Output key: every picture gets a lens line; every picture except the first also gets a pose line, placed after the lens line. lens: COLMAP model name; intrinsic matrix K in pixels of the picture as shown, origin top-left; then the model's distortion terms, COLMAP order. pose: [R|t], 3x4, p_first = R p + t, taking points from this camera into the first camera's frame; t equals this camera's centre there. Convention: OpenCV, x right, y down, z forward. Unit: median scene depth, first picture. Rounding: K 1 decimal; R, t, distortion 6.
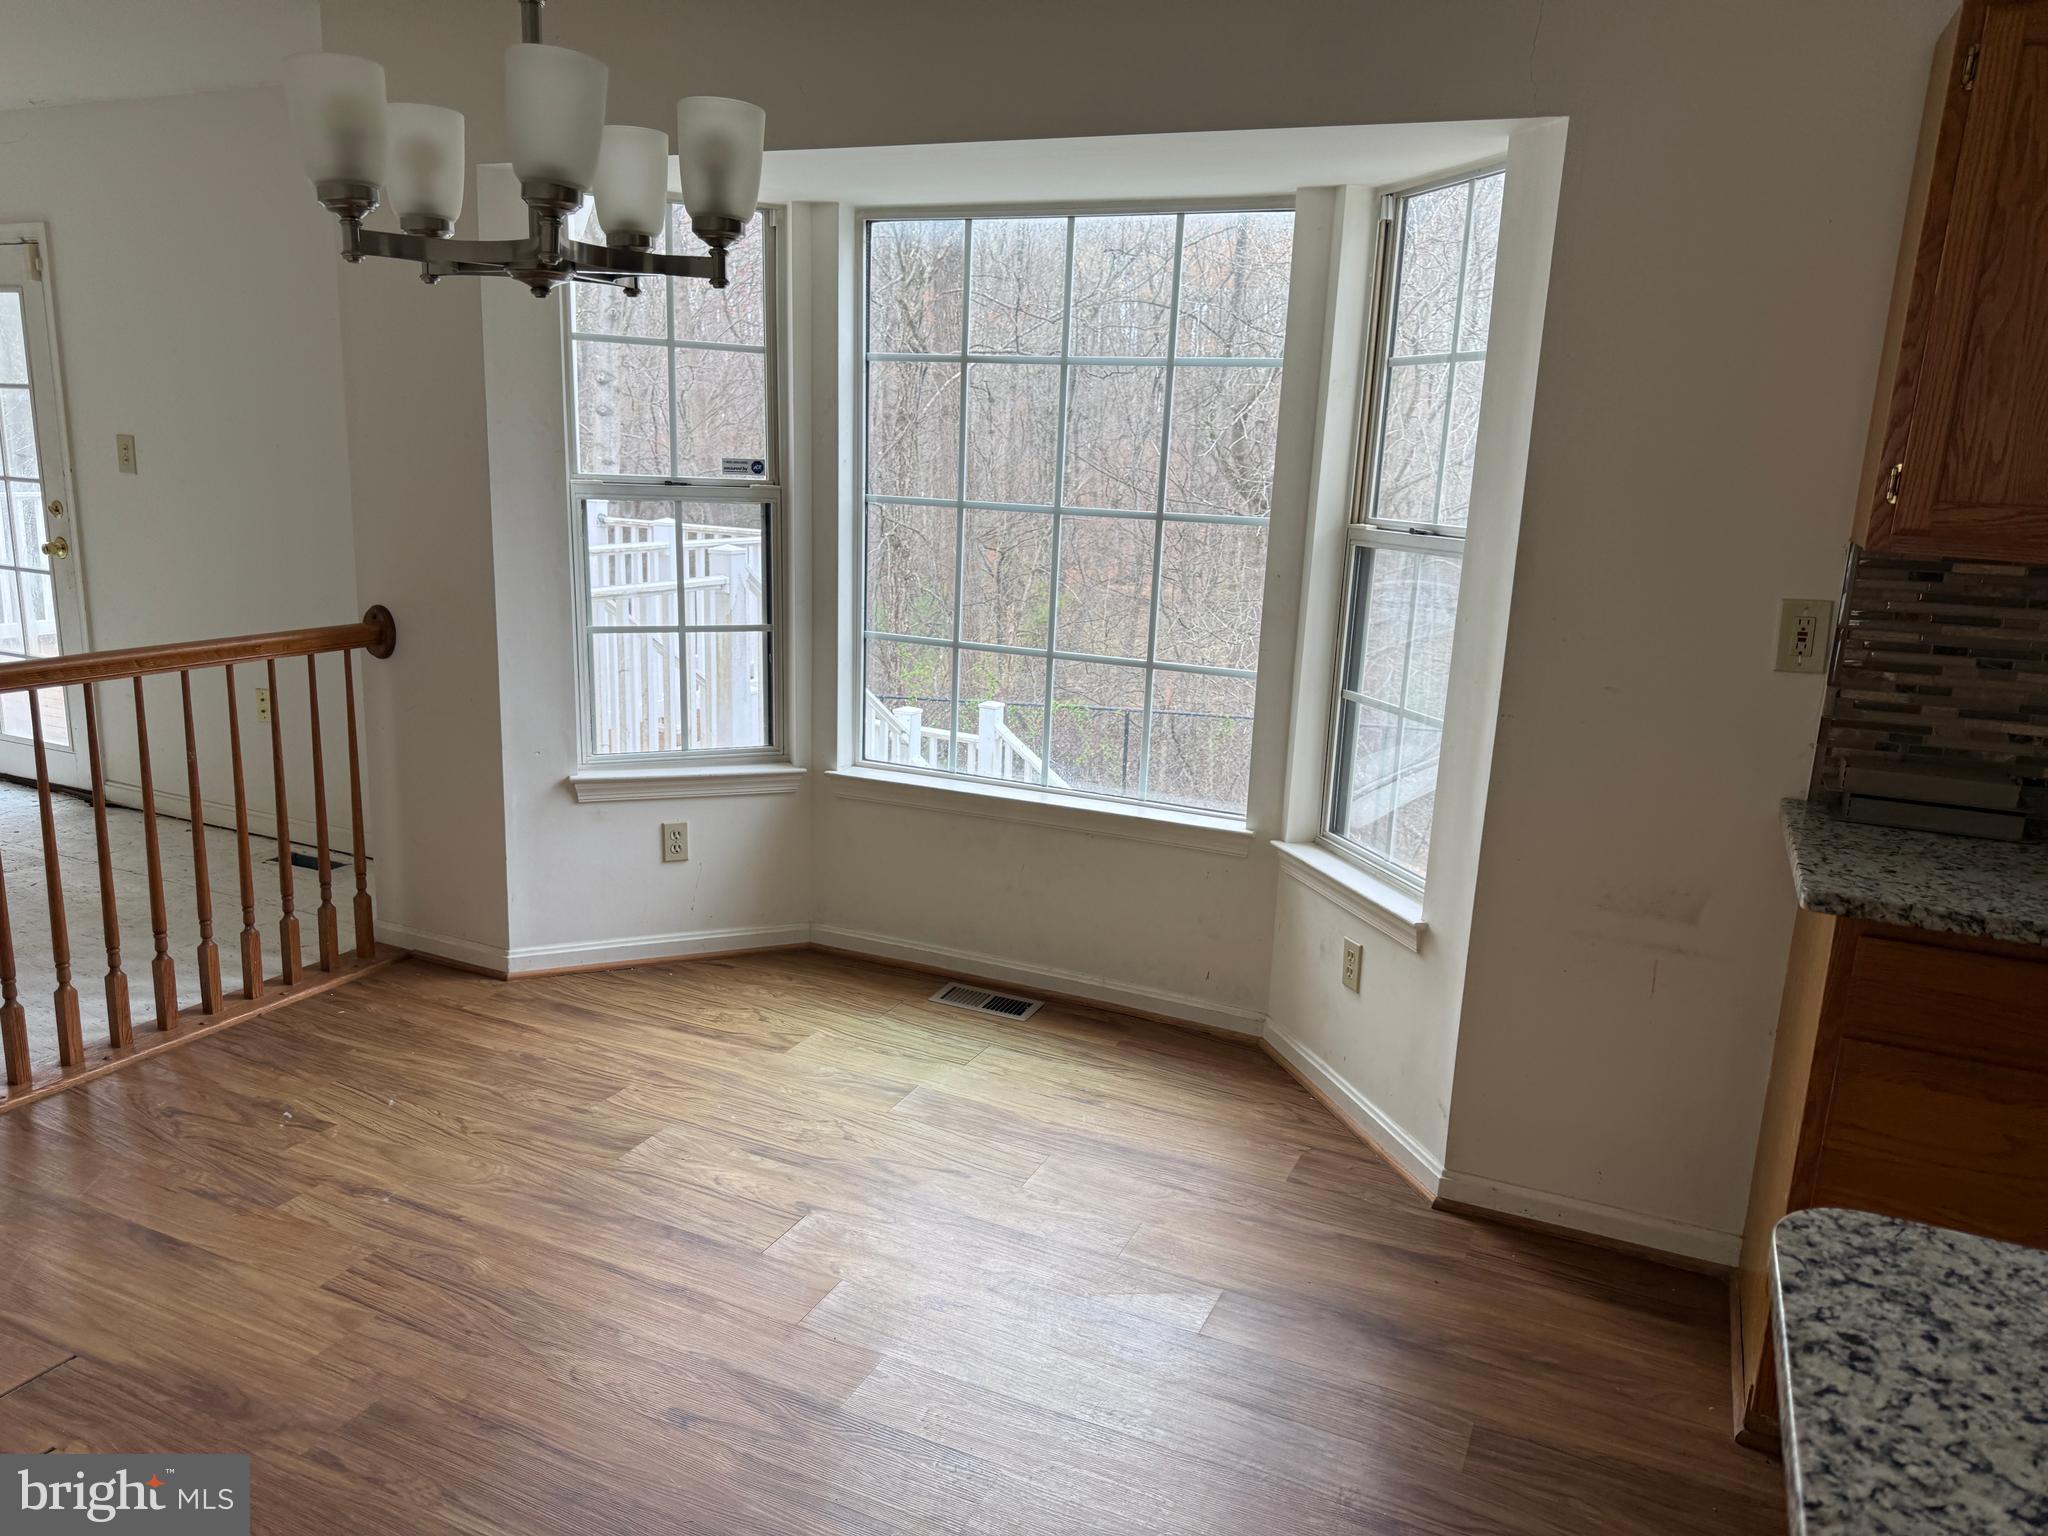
lens RADIAL K [[1441.9, 0, 1012.4], [0, 1441.9, 767.1], [0, 0, 1]] dist [0.011139, -0.014353]
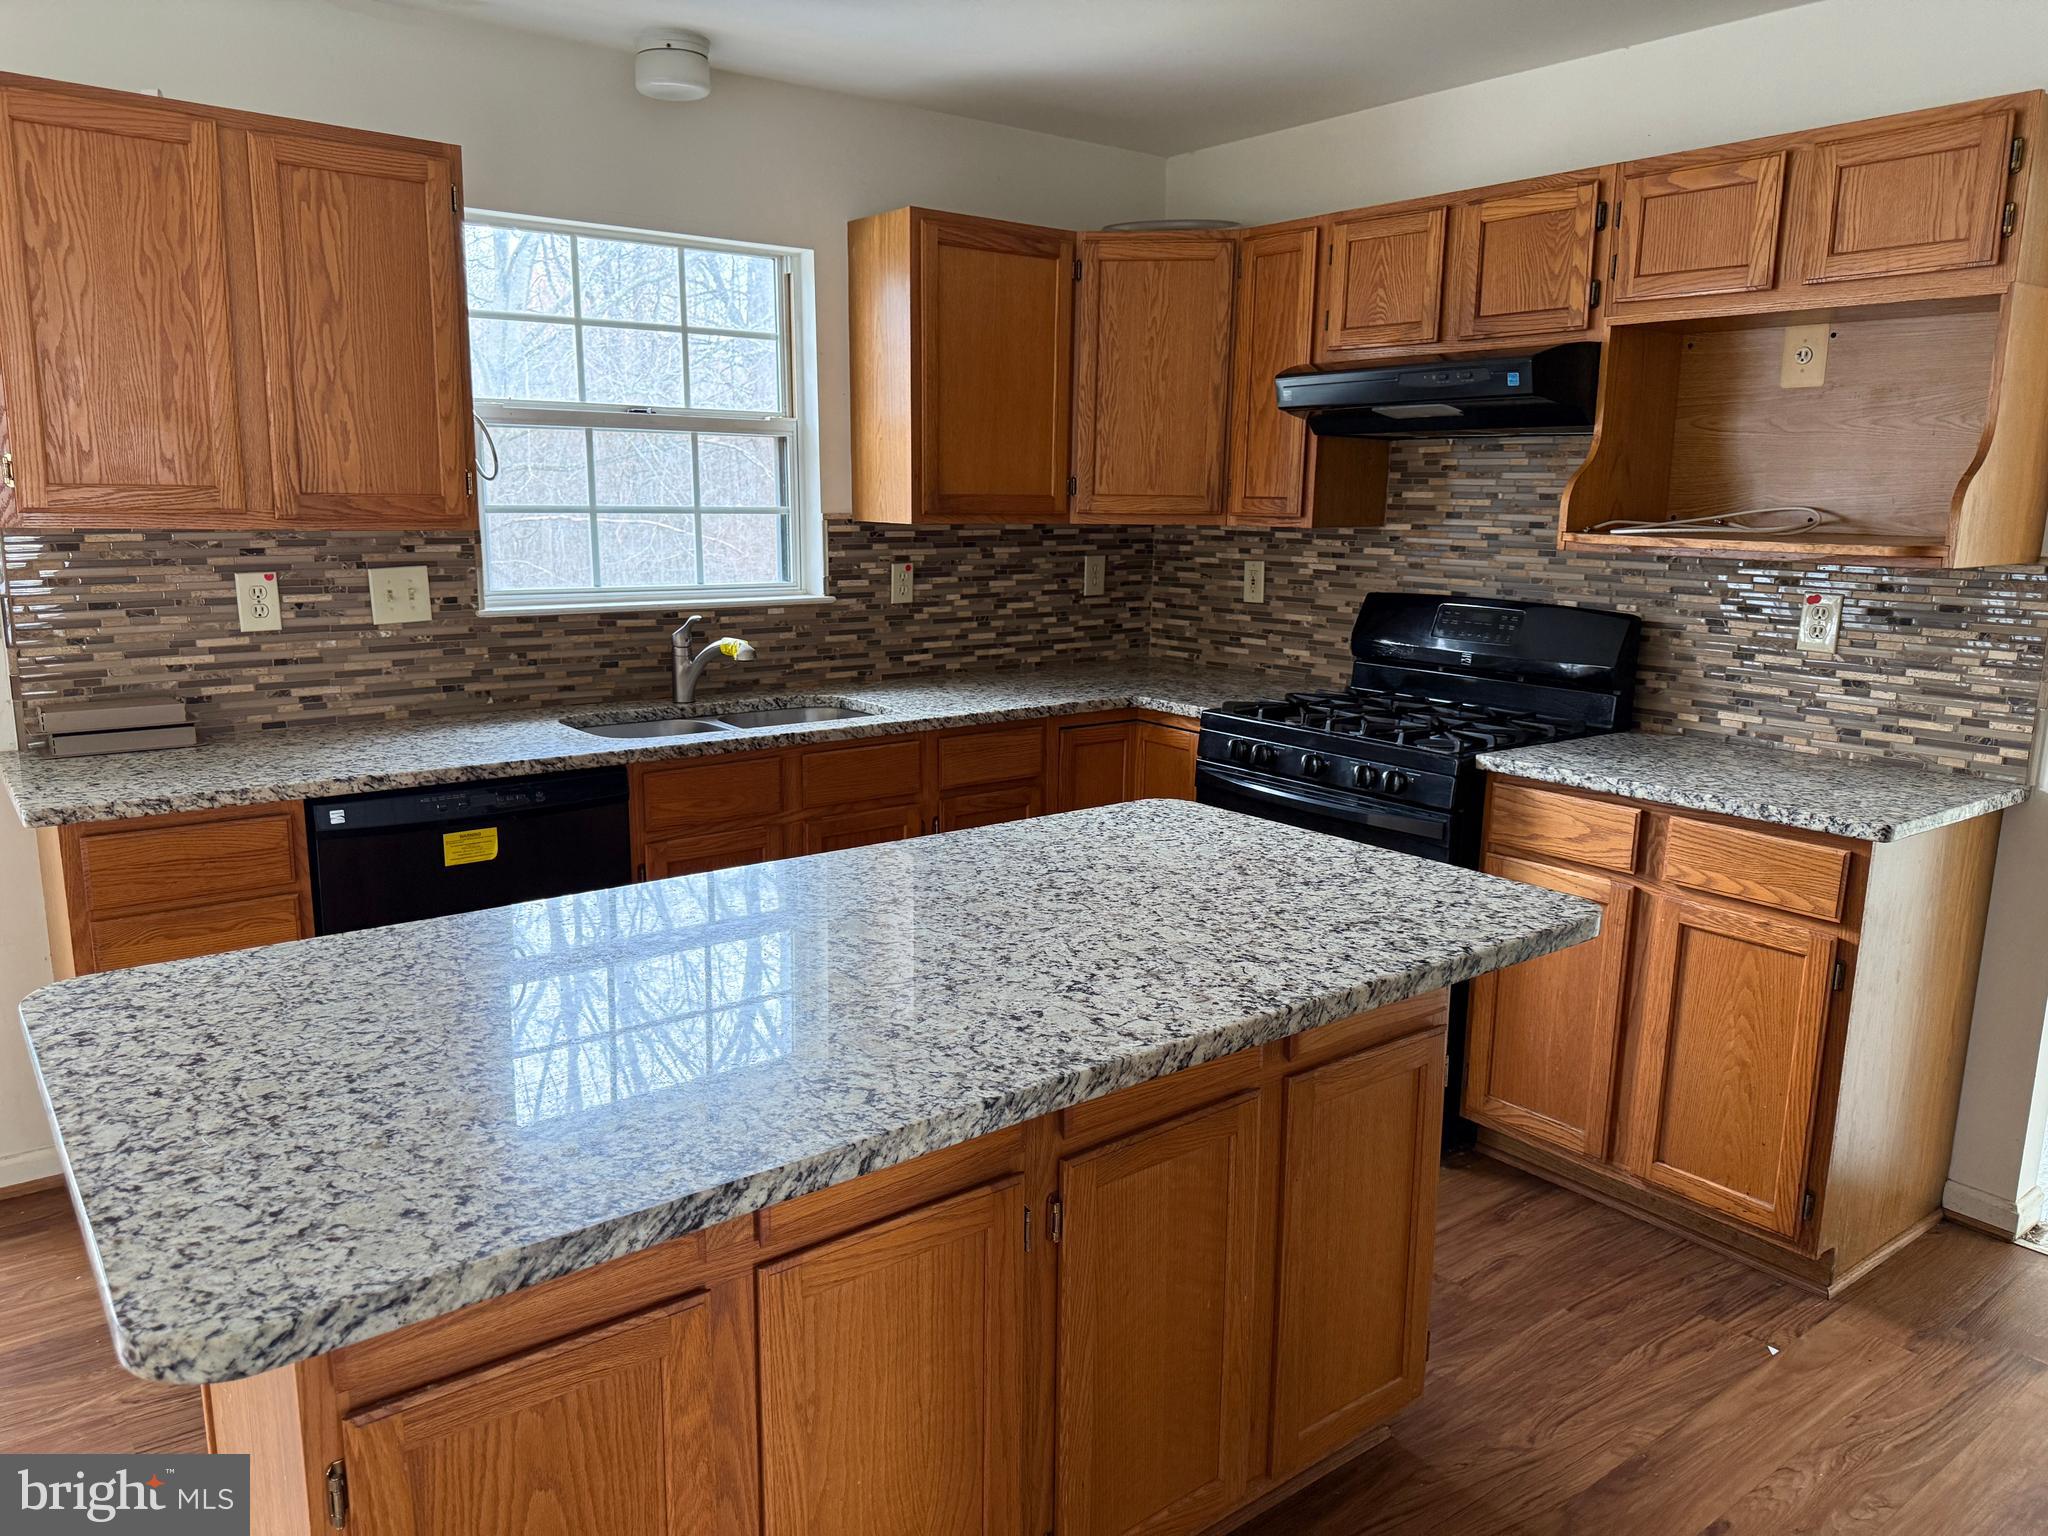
lens RADIAL K [[1441.9, 0, 1010.3], [0, 1441.9, 776.8], [0, 0, 1]] dist [0.011139, -0.014353]
pose [[0.454139, -0.207917, 0.866330, -0.094052], [0.195973, 0.971884, 0.130519, 0.052069], [-0.869110, 0.110504, 0.482116, -0.247089]]
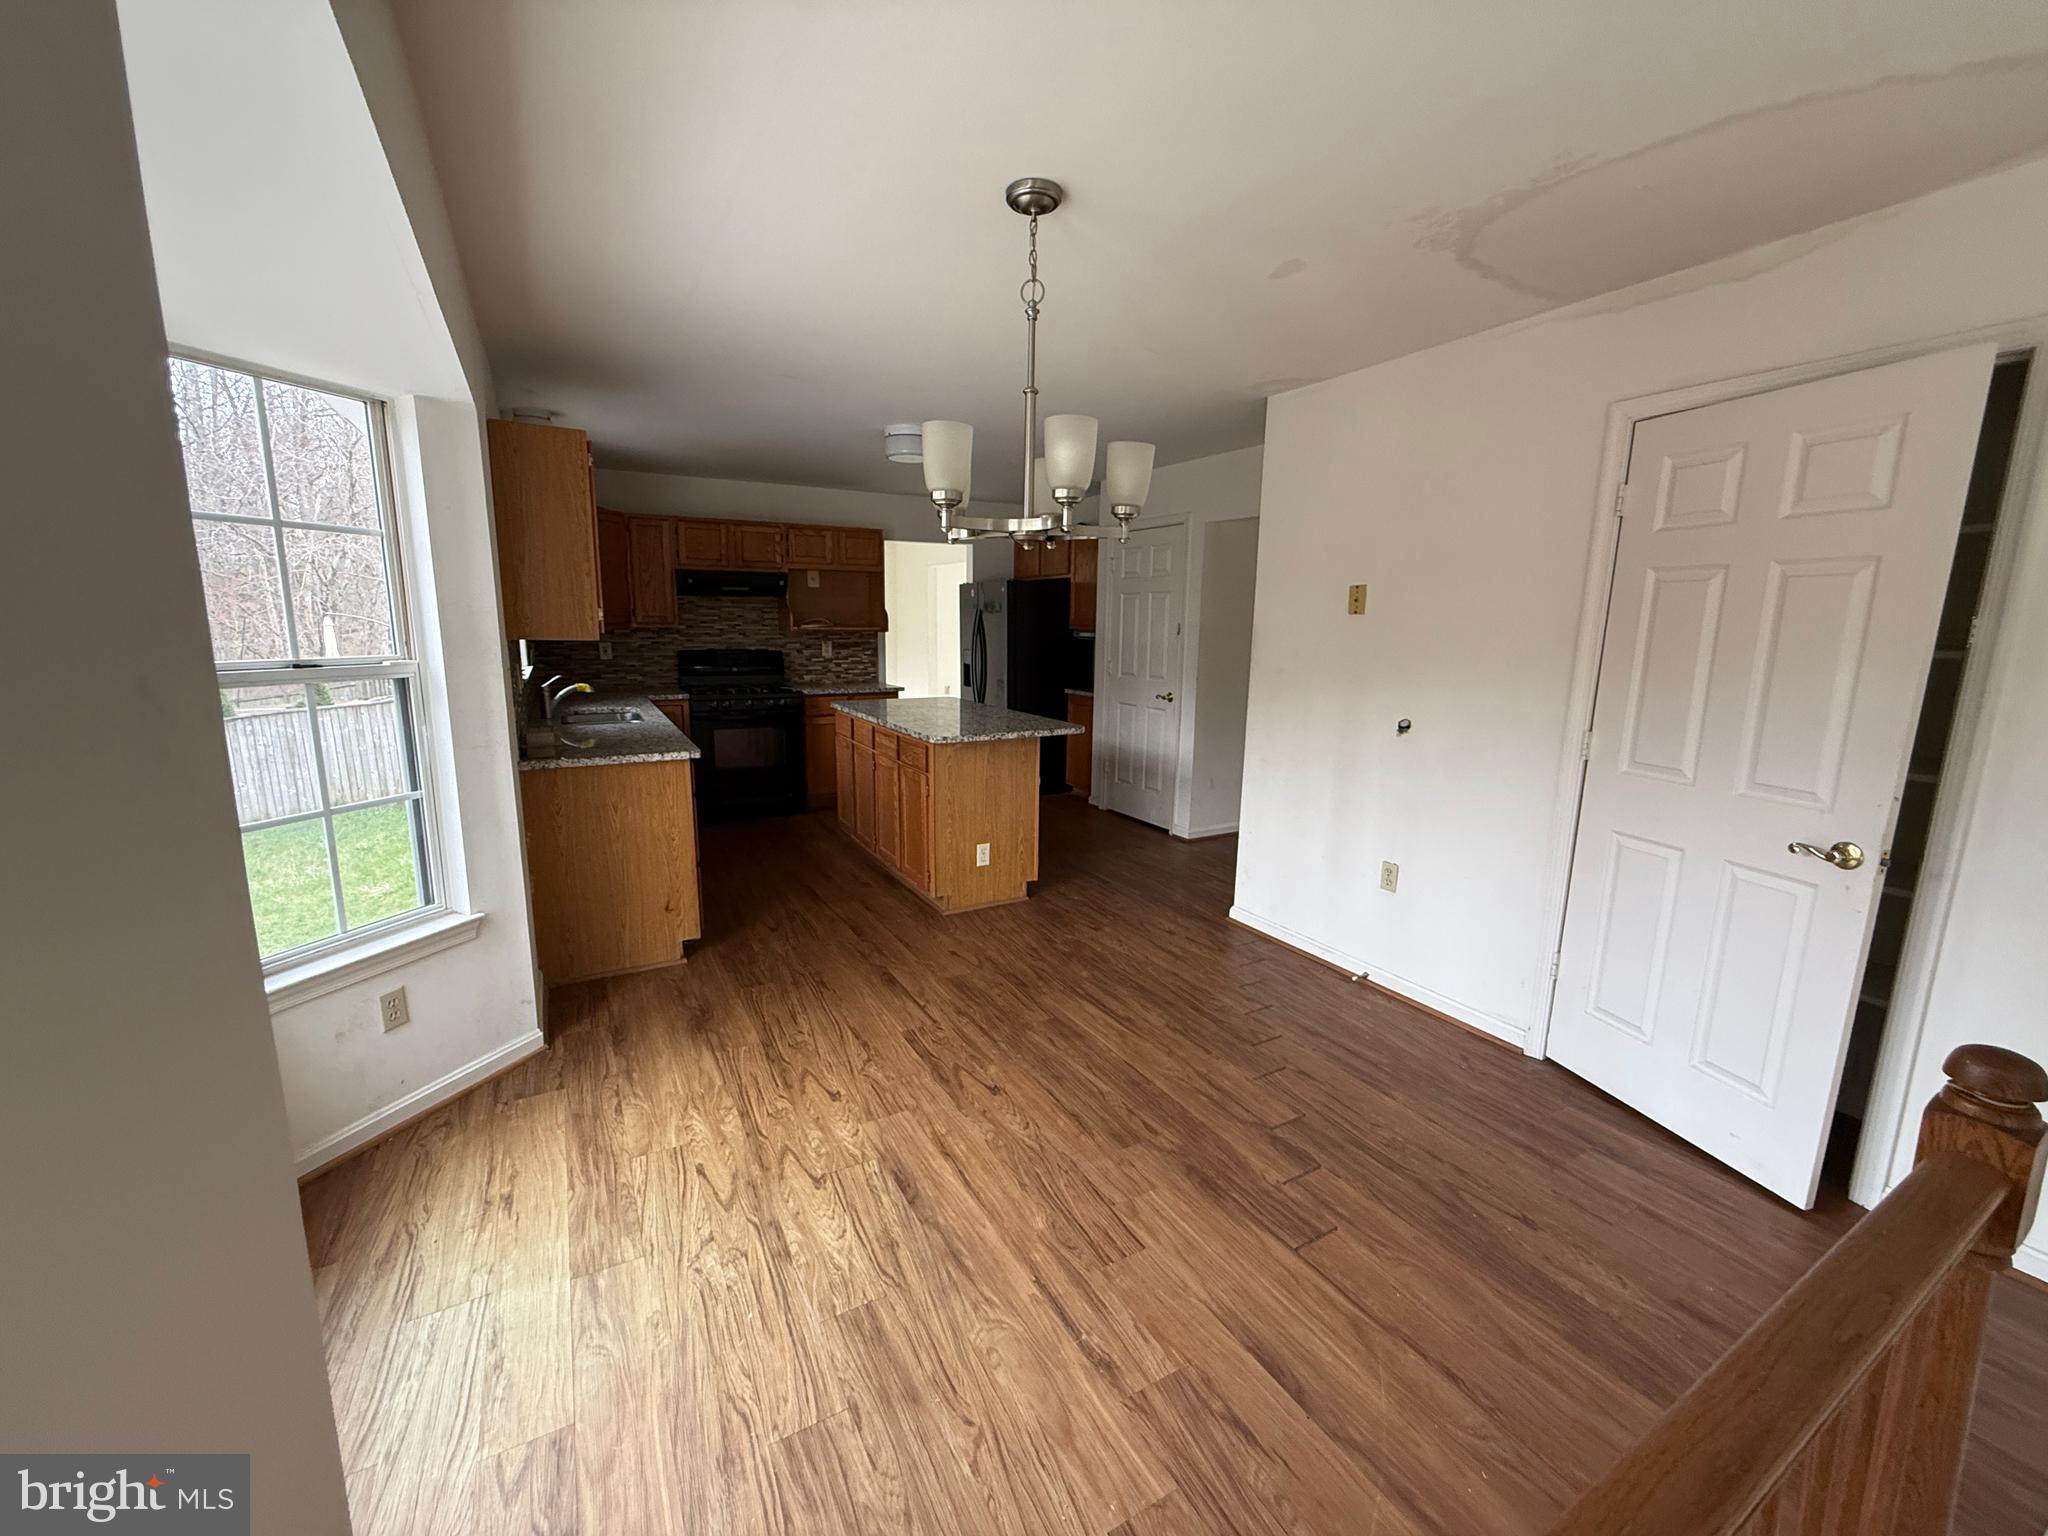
lens RADIAL K [[829.0, 0, 1031.9], [0, 829.0, 769.2], [0, 0, 1]] dist [0.015119, -0.000113]
pose [[-0.815206, -0.152004, 0.558869, -0.941197], [0.081787, 0.925063, 0.370903, -0.446921], [-0.573368, 0.348071, -0.741685, 1.836422]]
